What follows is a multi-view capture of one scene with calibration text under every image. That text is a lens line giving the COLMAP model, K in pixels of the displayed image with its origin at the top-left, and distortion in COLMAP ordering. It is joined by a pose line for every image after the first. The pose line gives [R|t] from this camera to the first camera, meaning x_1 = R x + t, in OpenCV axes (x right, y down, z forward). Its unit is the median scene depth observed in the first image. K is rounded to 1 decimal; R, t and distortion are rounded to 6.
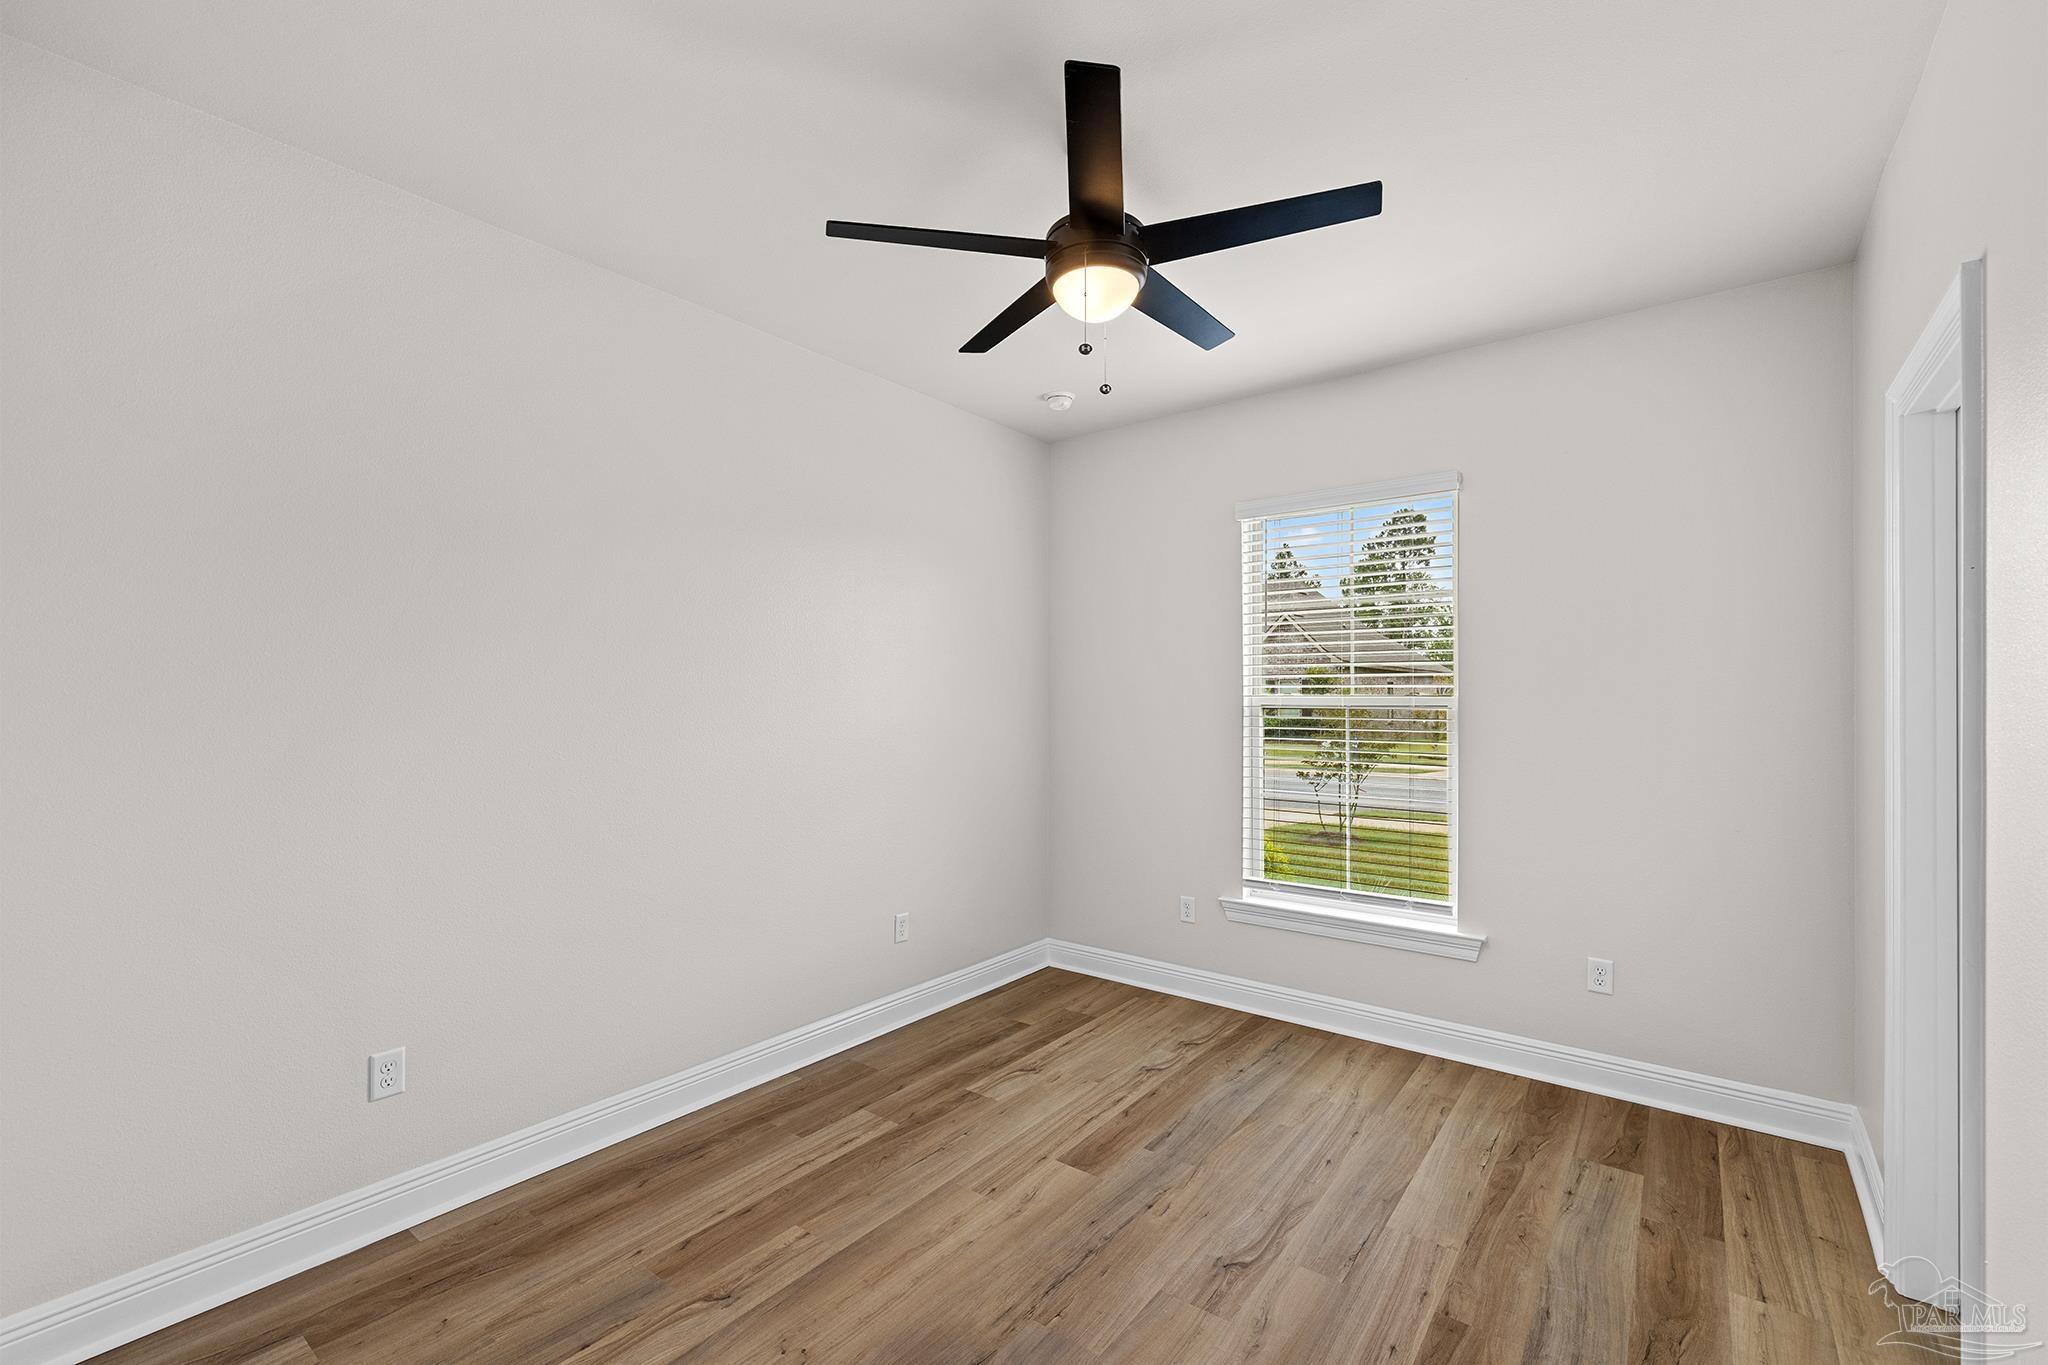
lens RADIAL K [[858.9, 0, 1023.8], [0, 858.9, 694.6], [0, 0, 1]] dist [0.004327, -0.000325]
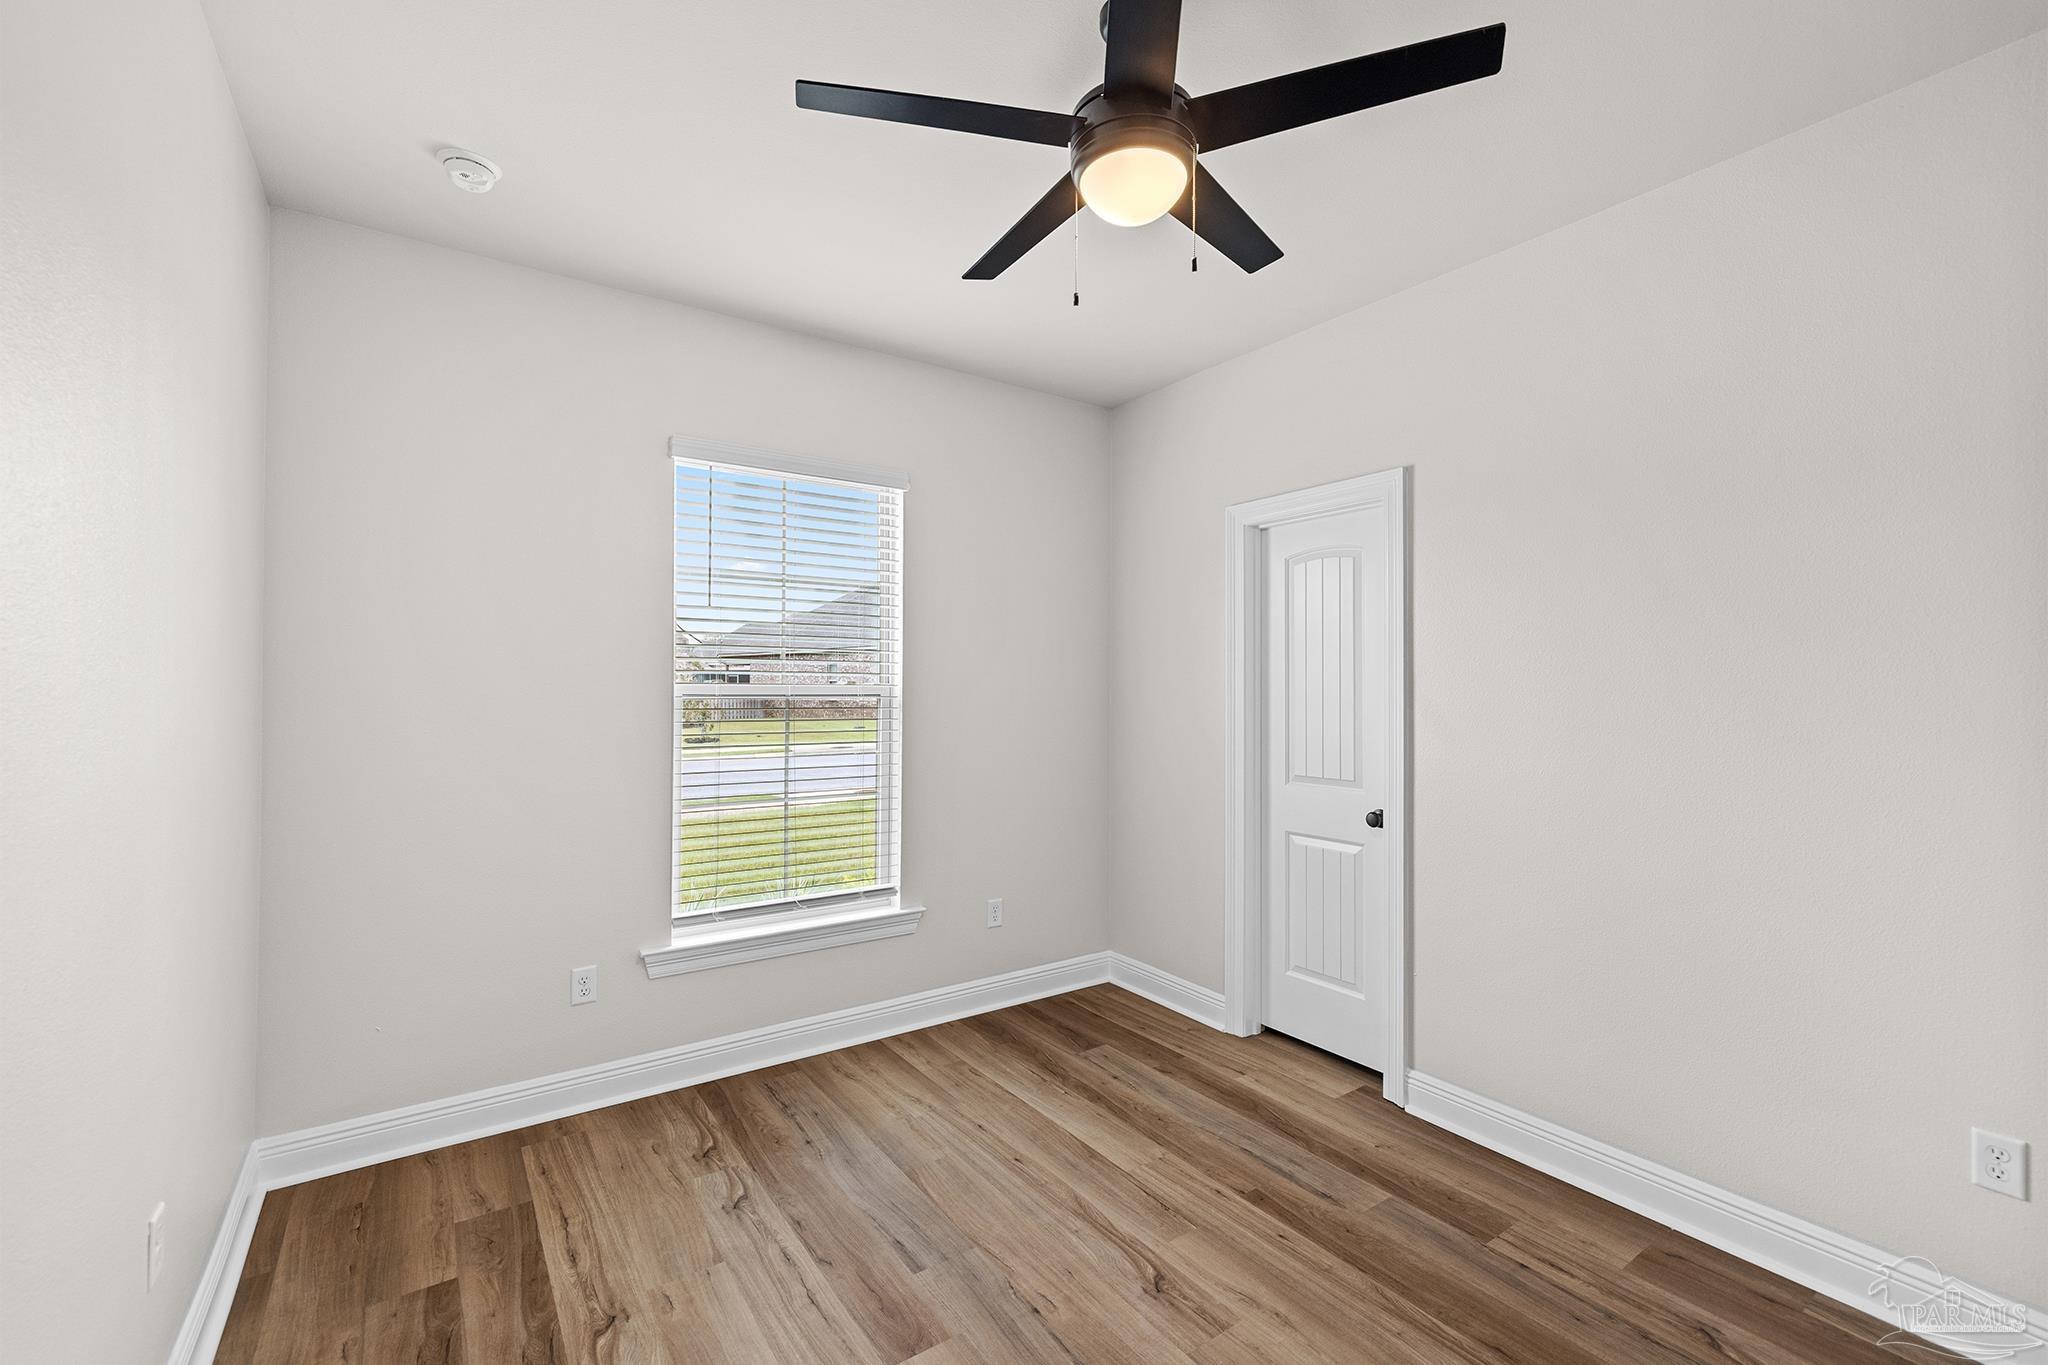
lens RADIAL K [[858.9, 0, 1023.8], [0, 858.9, 694.6], [0, 0, 1]] dist [0.004327, -0.000325]
pose [[0.309889, -0.002842, 0.950768, -0.521996], [-0.008171, 0.999951, 0.005652, 0.009639], [-0.950738, -0.009520, 0.309851, 0.640002]]
